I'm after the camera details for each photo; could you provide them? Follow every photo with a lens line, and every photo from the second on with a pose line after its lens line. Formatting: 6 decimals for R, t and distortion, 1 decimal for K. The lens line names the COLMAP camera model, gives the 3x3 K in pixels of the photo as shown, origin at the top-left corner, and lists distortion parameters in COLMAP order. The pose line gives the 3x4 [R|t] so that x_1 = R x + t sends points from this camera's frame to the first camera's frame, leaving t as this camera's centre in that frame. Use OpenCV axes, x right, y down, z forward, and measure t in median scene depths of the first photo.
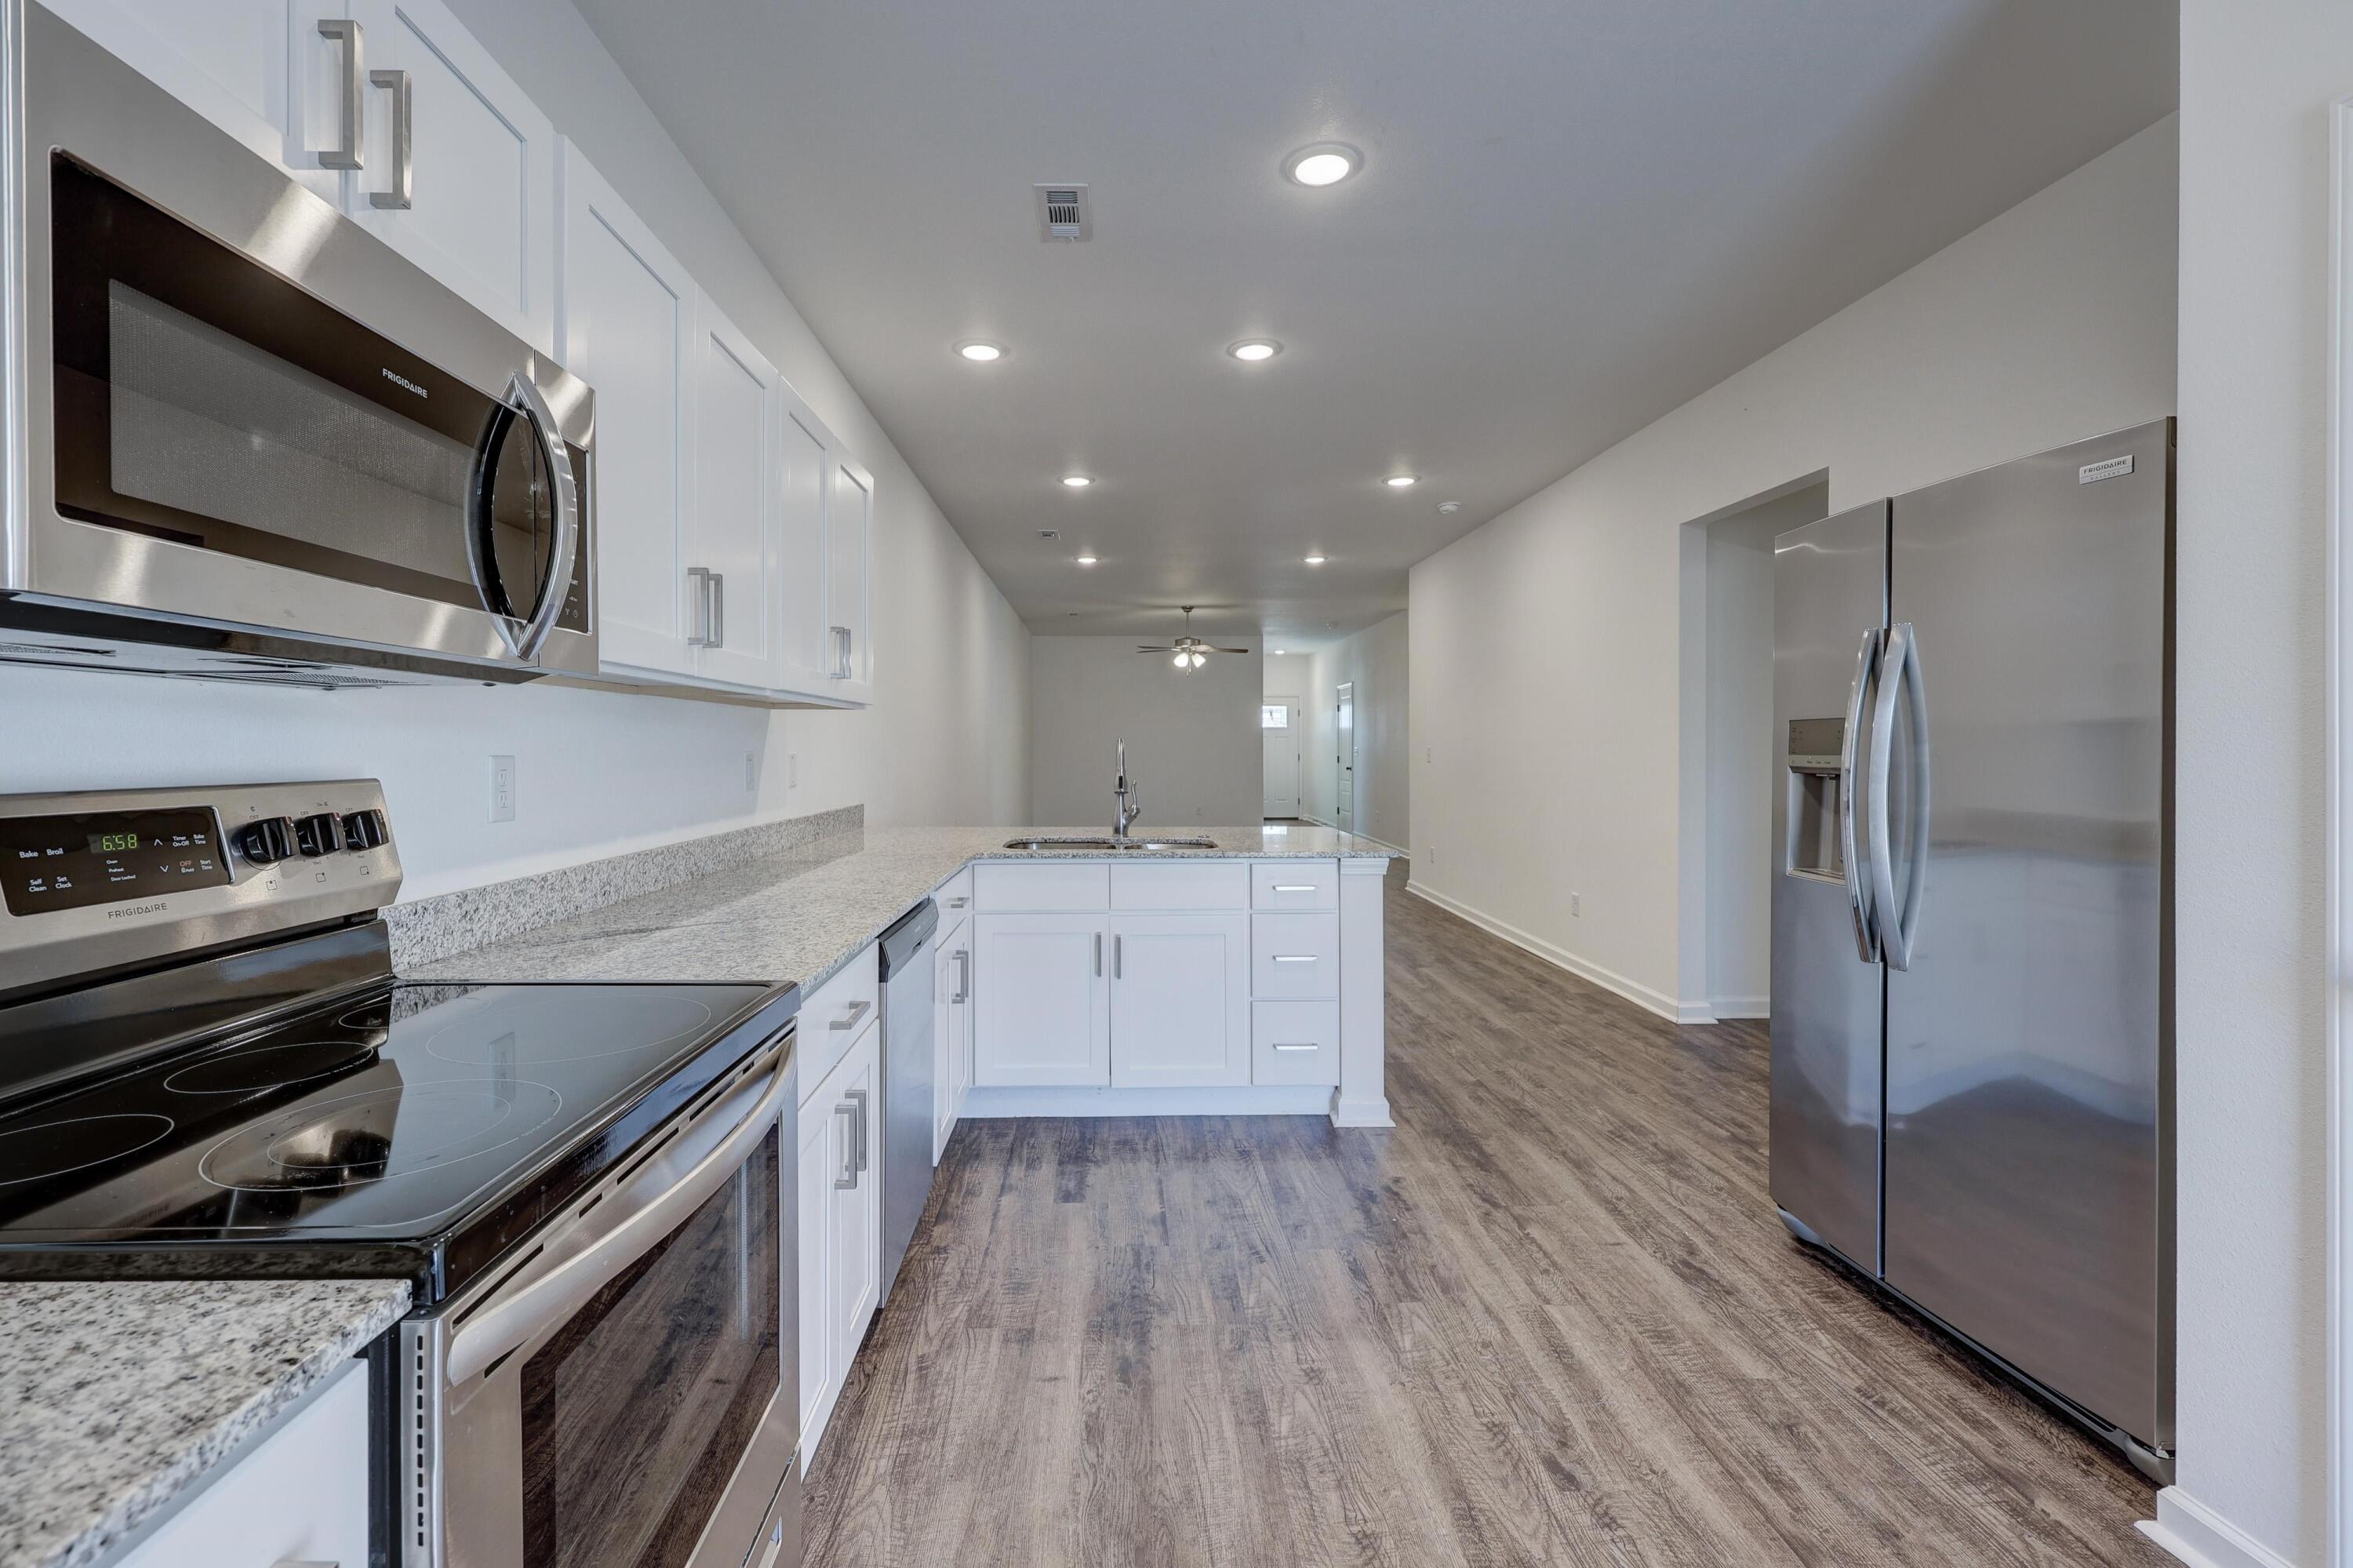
lens RADIAL K [[1009.2, 0, 1134.5], [0, 1009.2, 751.7], [0, 0, 1]] dist [0.002683, 0.000325]
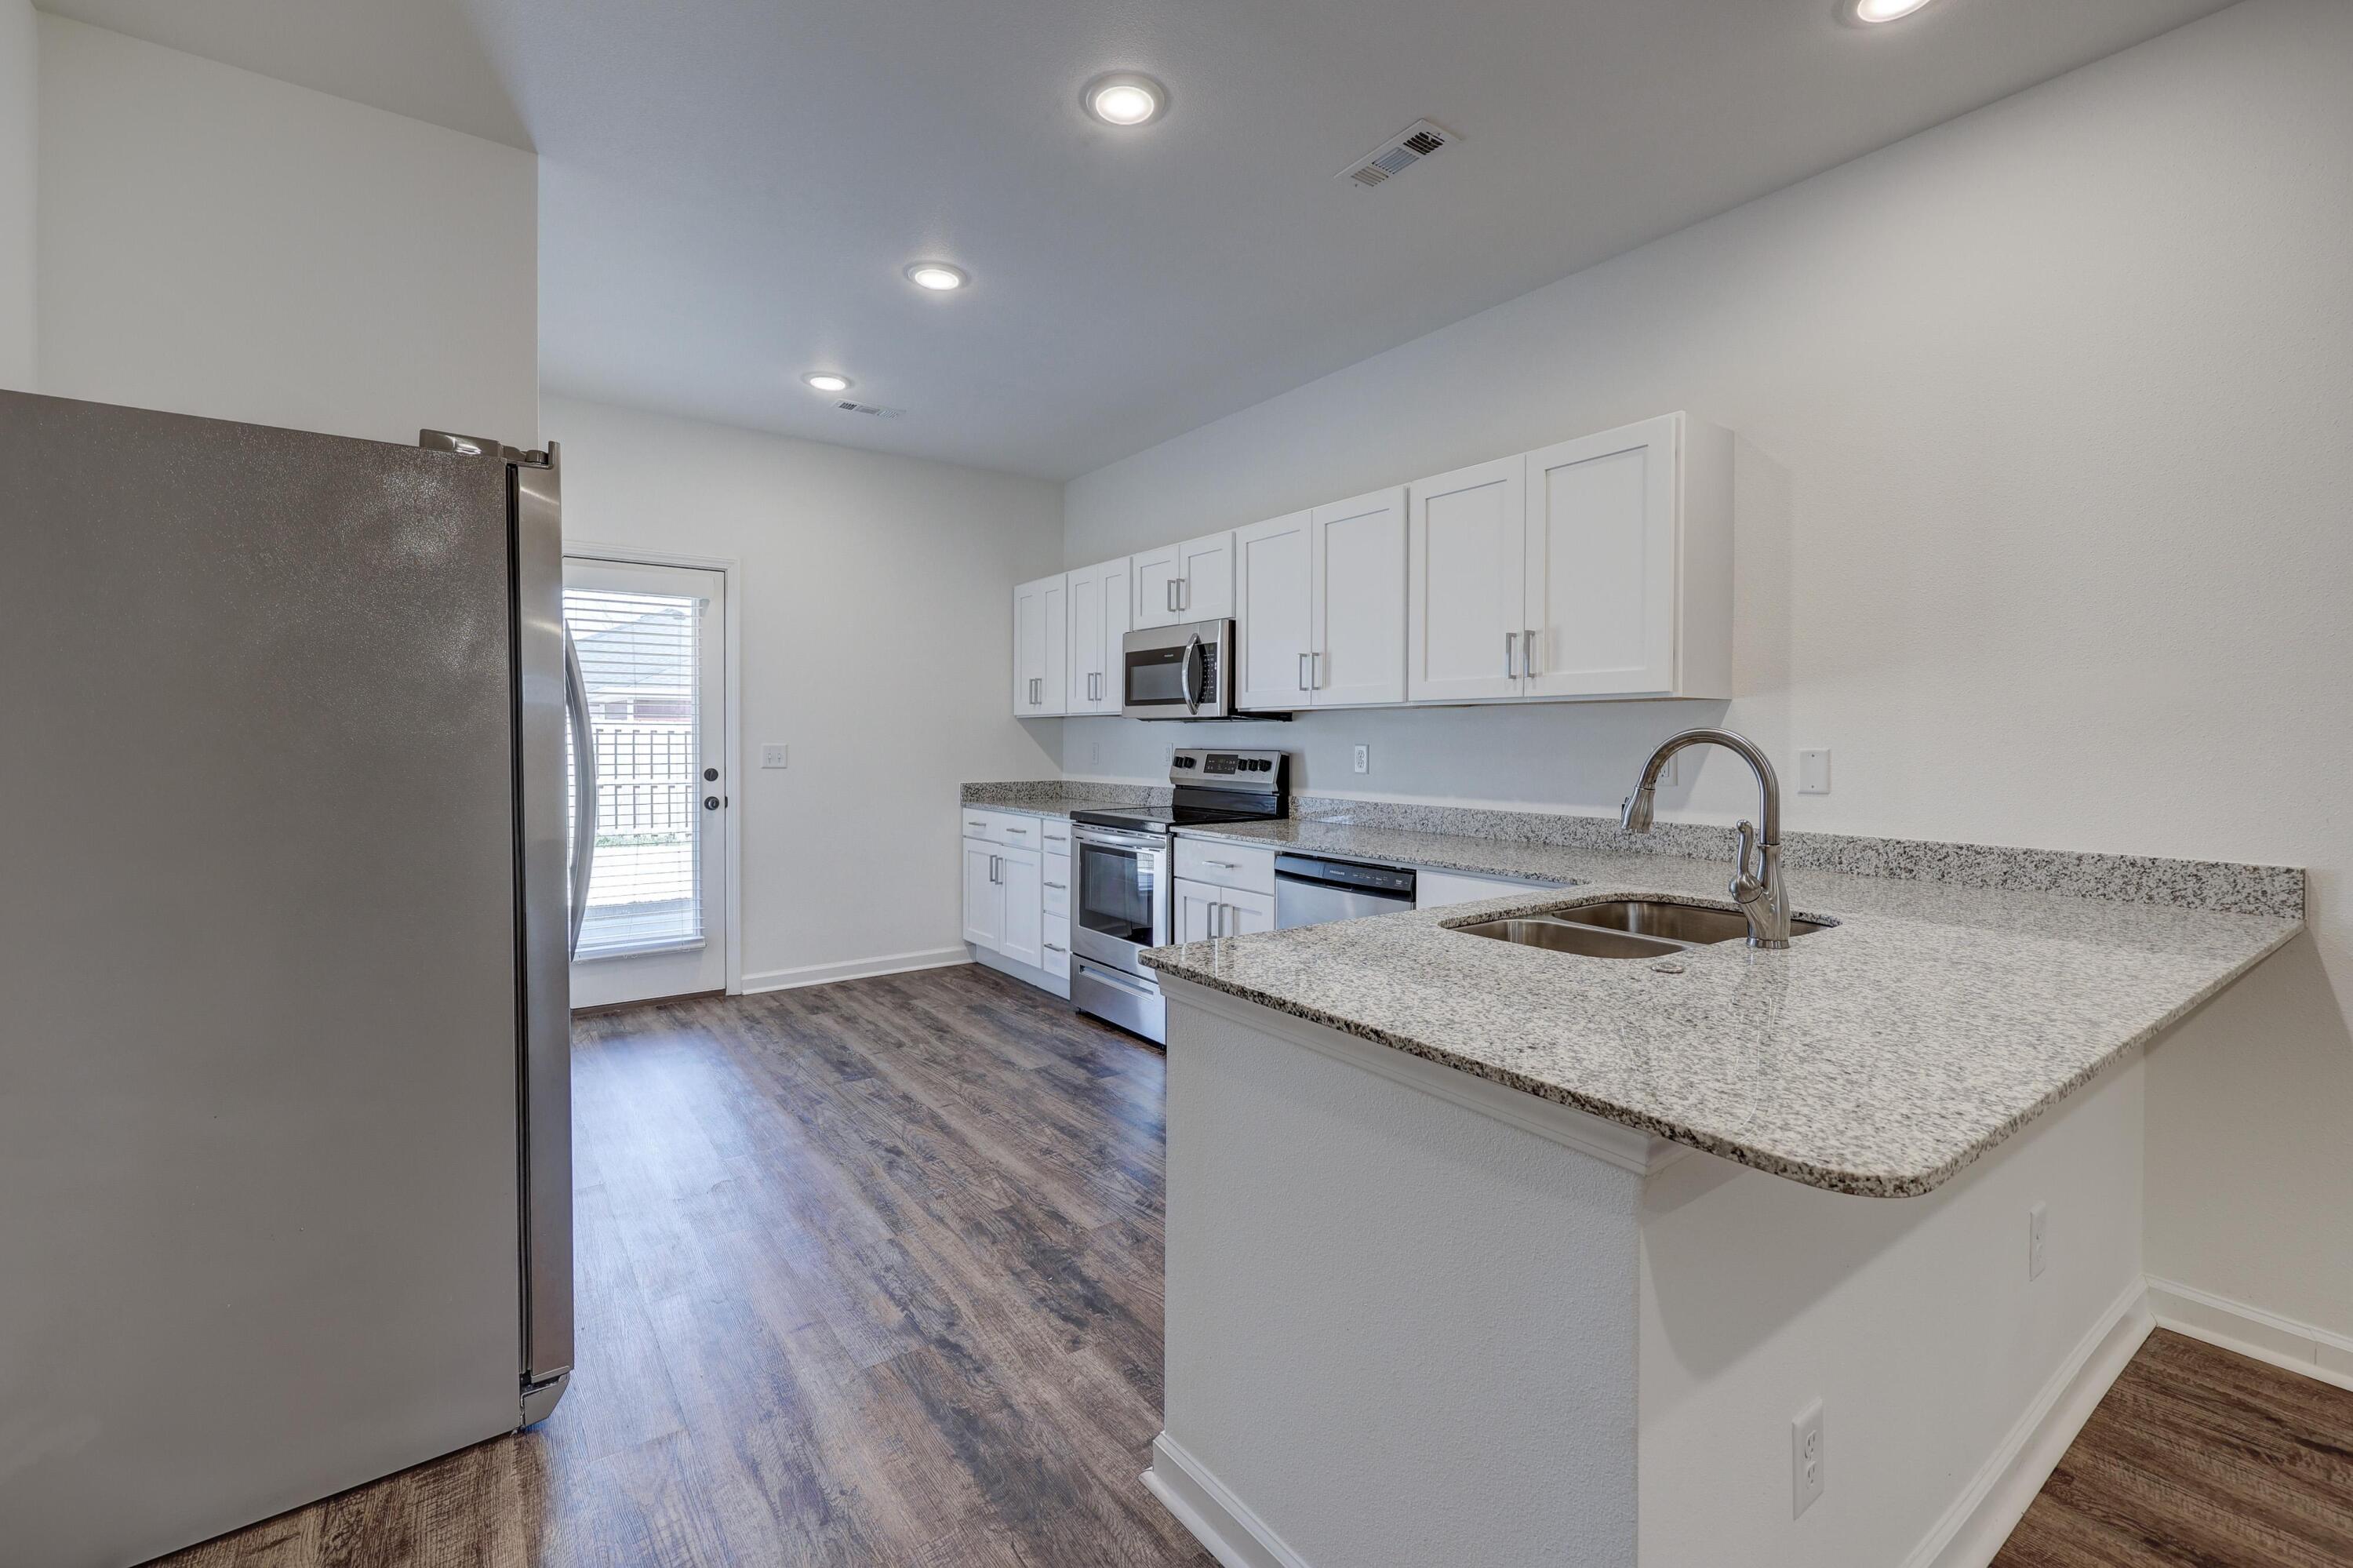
lens RADIAL K [[976.0, 0, 1171.1], [0, 976.0, 751.3], [0, 0, 1]] dist [-0.000339, -0.000043]
pose [[-0.820249, 0.005136, -0.571983, 0.755615], [-0.005663, 0.999838, 0.017100, -0.012145], [0.571978, 0.017265, -0.820087, 2.018156]]
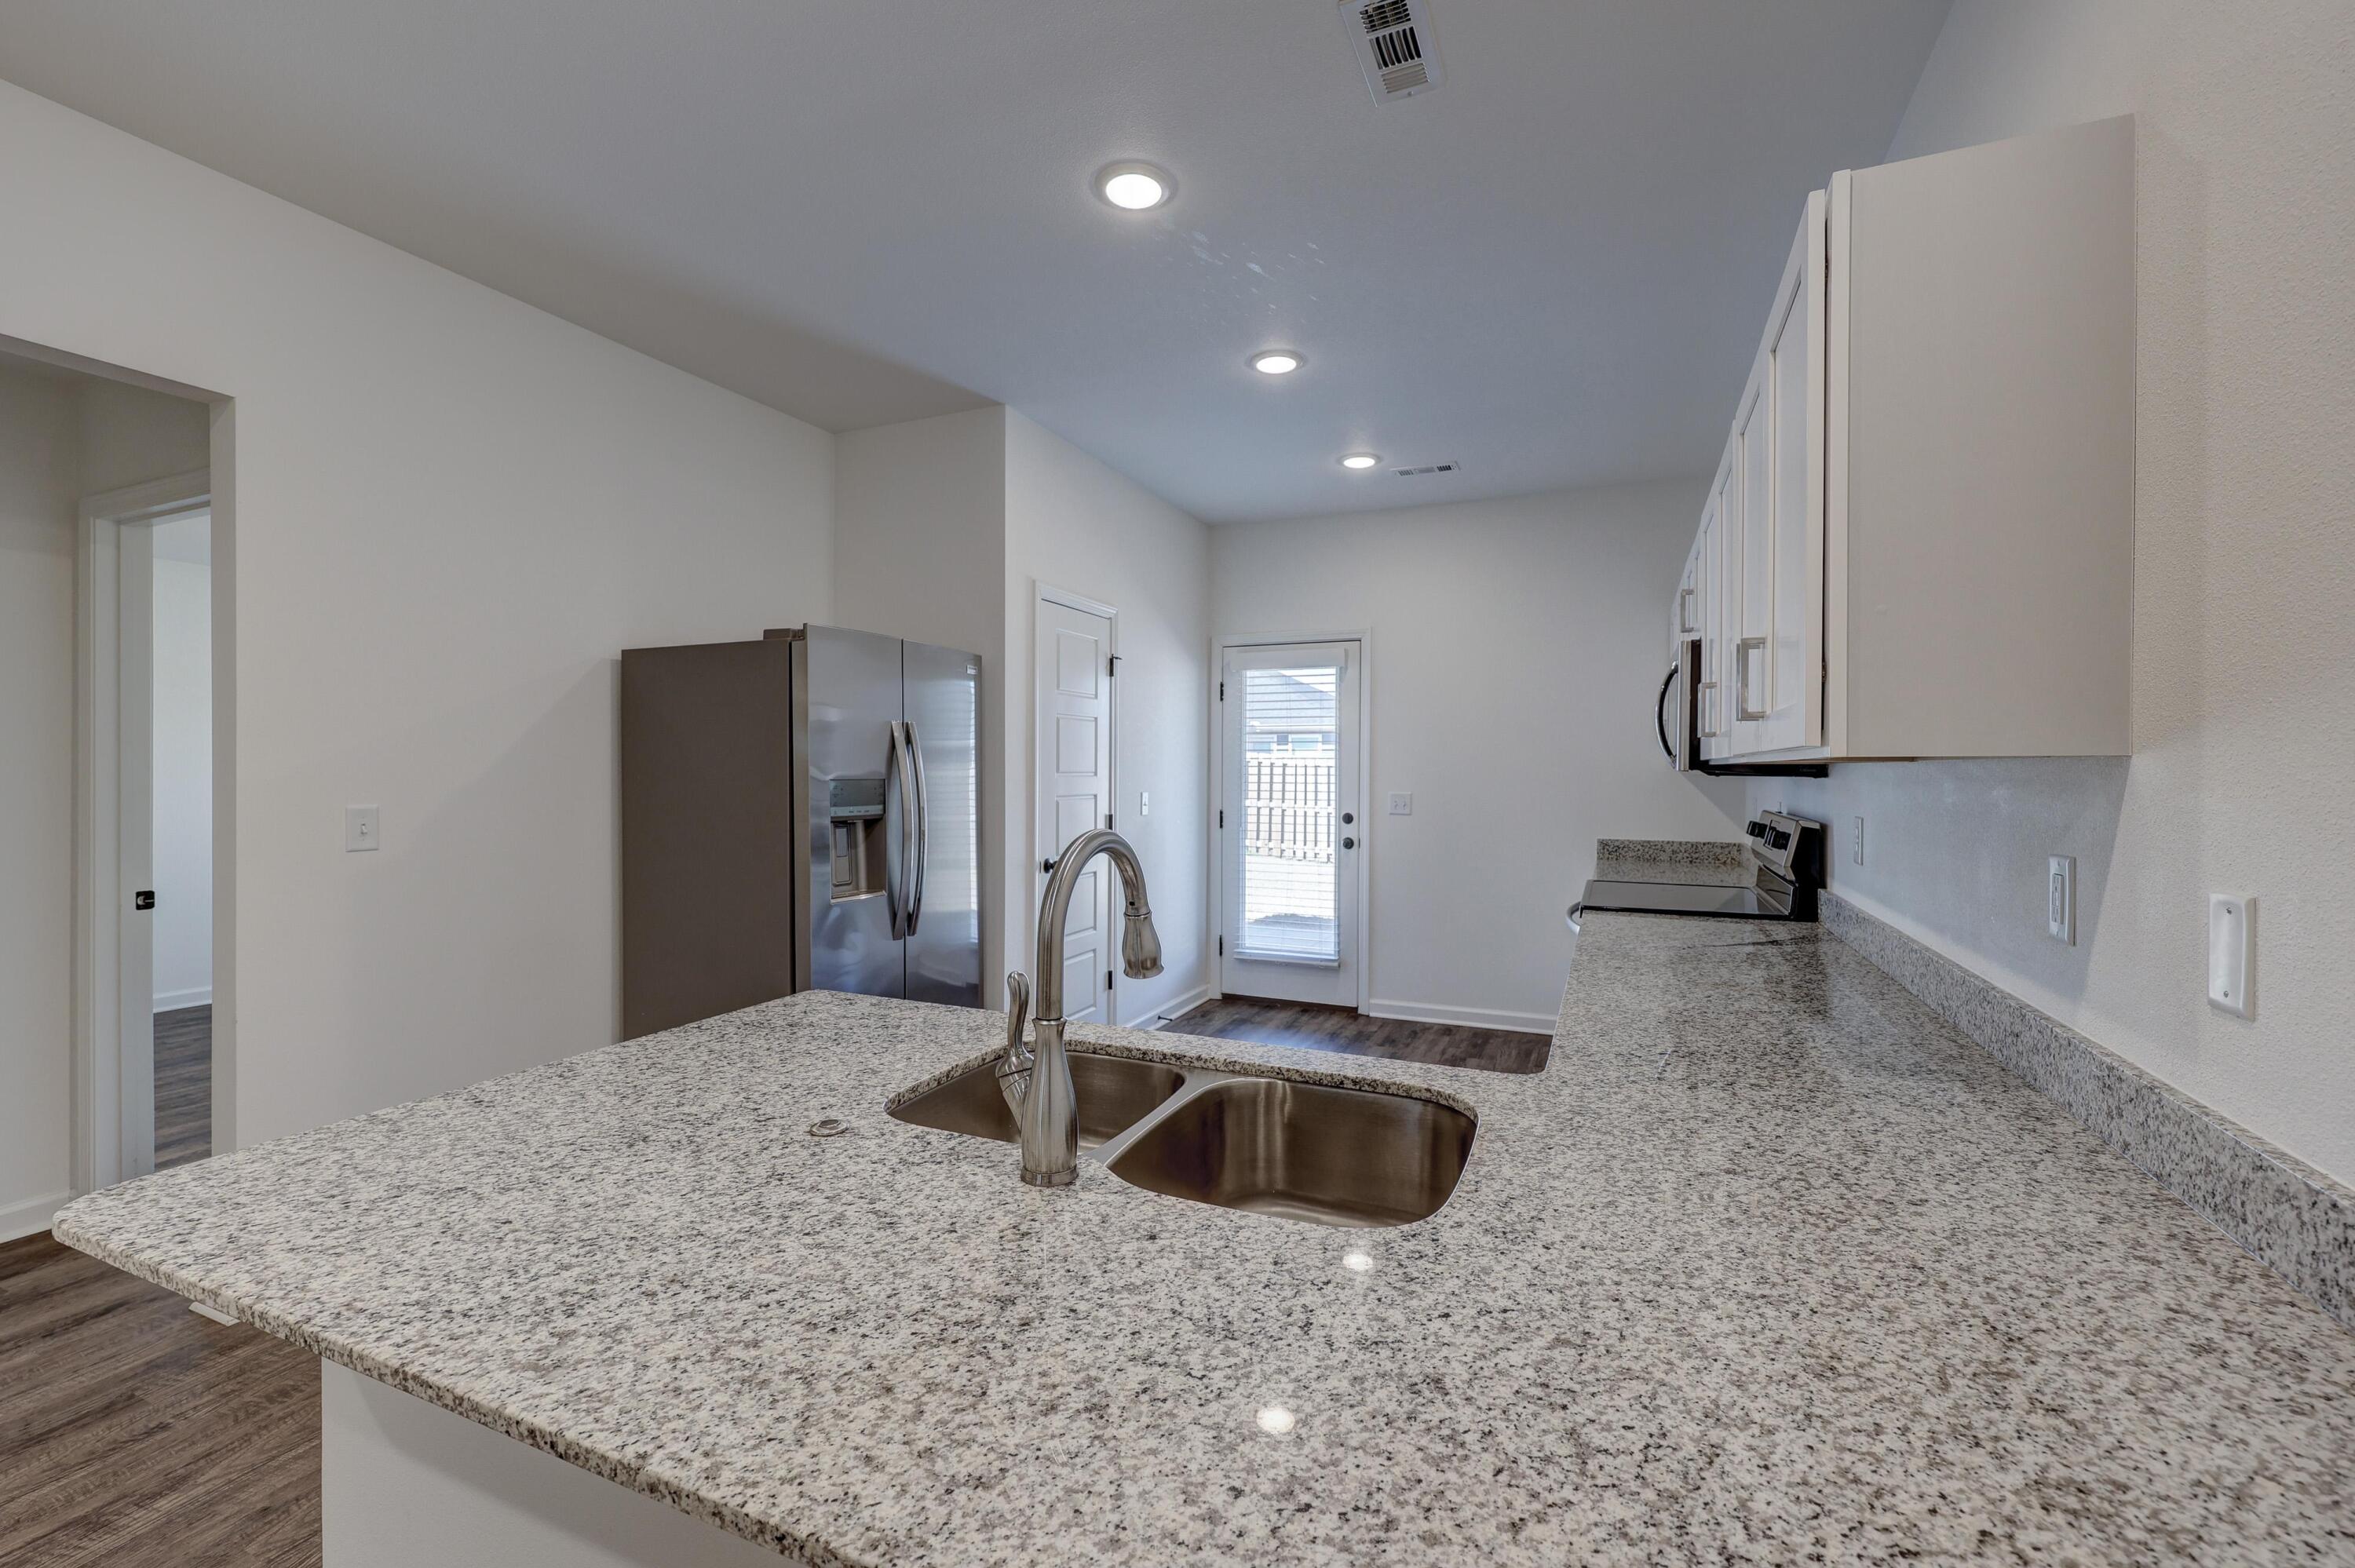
lens RADIAL K [[980.0, 0, 1226.2], [0, 980.0, 775.9], [0, 0, 1]] dist [0.000278, 0.000001]
pose [[-0.919385, -0.007492, 0.393286, -0.288632], [-0.002694, 0.999915, 0.012752, -0.055160], [-0.393349, 0.010665, -0.919328, 2.075918]]
